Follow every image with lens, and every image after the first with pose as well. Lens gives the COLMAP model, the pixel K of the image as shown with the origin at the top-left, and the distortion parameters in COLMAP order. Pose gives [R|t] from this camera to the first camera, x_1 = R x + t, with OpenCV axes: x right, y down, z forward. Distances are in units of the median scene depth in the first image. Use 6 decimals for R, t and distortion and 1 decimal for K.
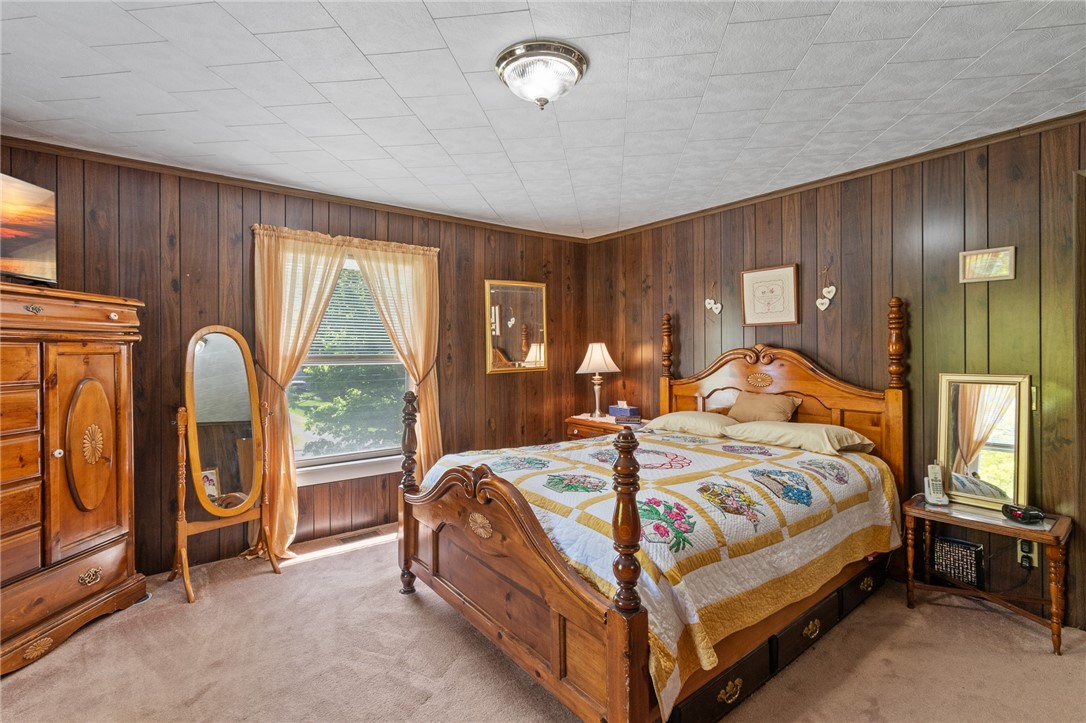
lens RADIAL K [[507.0, 0, 545.7], [0, 507.0, 353.0], [0, 0, 1]] dist [0.001460, 0.000002]
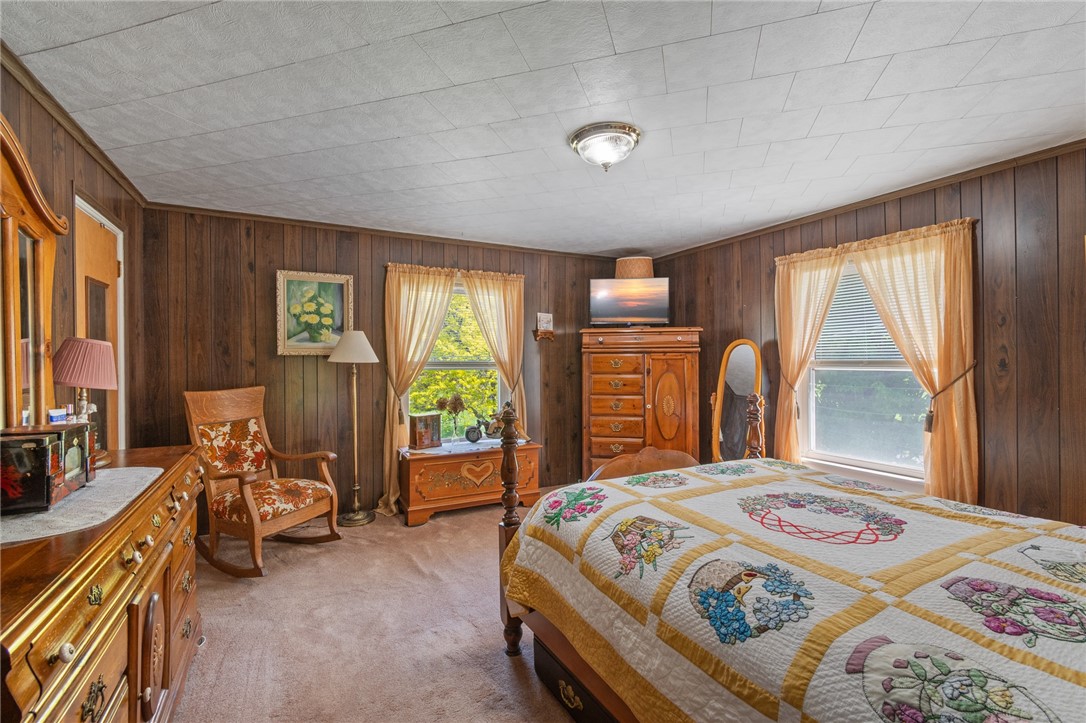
lens RADIAL K [[480.2, 0, 543.0], [0, 480.2, 361.5], [0, 0, 1]] dist [0.000026, -0.000506]
pose [[-0.169517, 0.008065, -0.985494, 0.991500], [0.002769, 0.999966, 0.007707, -0.003581], [0.985523, -0.001422, -0.169534, 0.842753]]
